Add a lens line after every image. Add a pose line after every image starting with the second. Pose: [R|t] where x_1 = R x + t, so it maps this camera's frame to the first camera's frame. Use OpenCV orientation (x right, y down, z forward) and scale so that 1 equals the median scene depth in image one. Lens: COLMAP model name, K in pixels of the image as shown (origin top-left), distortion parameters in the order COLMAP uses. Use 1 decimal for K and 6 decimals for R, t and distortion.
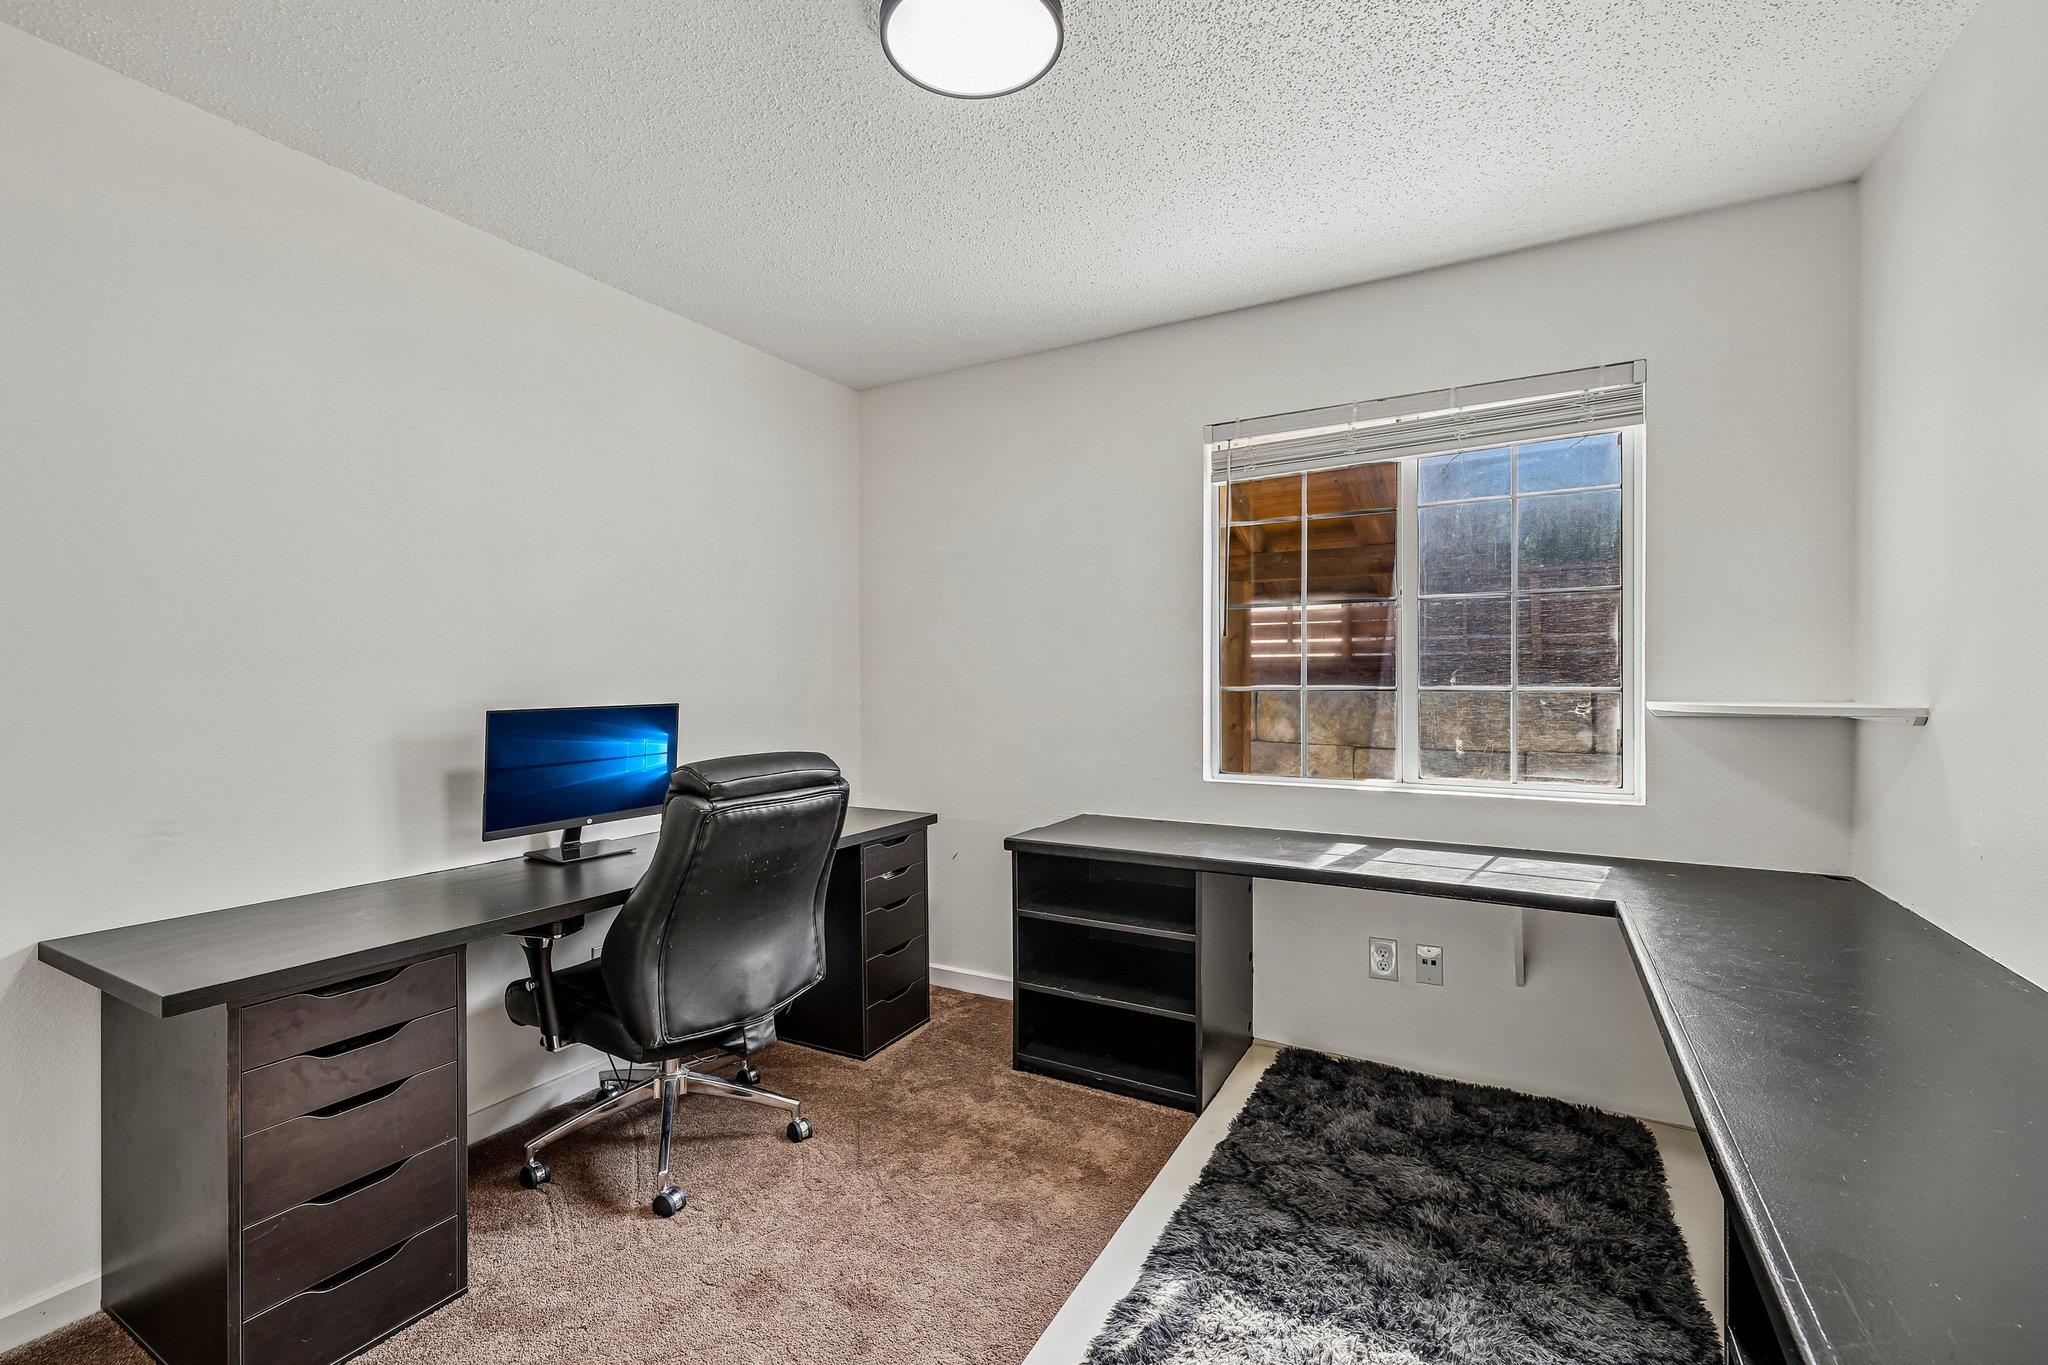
lens RADIAL K [[886.5, 0, 1007.8], [0, 886.5, 681.2], [0, 0, 1]] dist [0.000186, 0.001763]
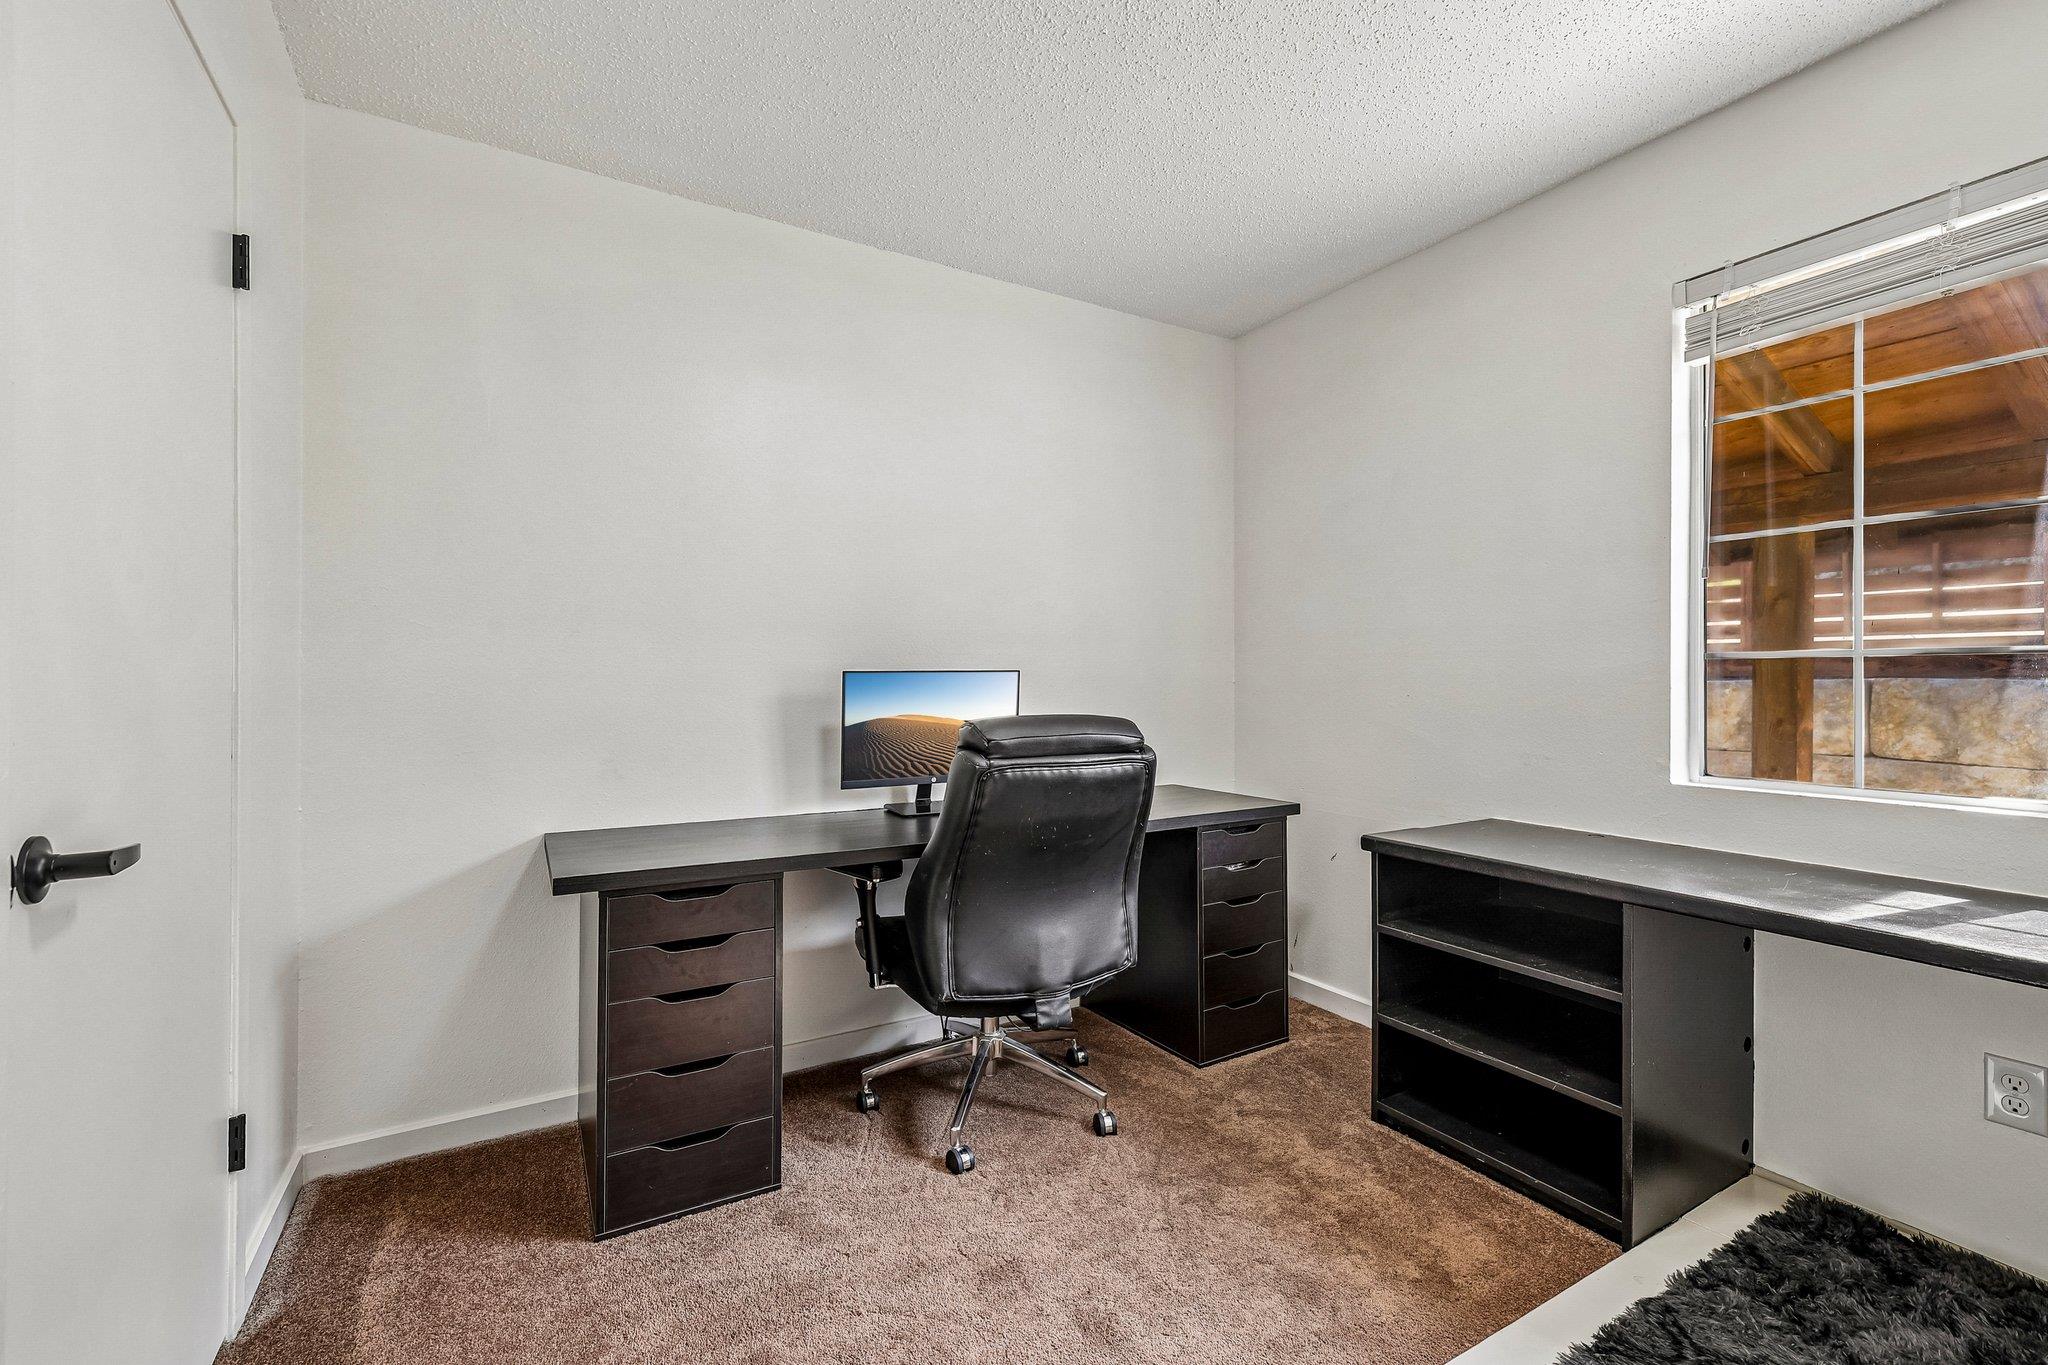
lens RADIAL K [[886.5, 0, 1024.8], [0, 886.5, 681.2], [0, 0, 1]] dist [0.000186, 0.001763]
pose [[0.866220, 0.008327, -0.499593, 0.152168], [-0.009629, 0.999954, -0.000029, 0.041879], [0.499569, 0.004836, 0.866260, 0.147941]]
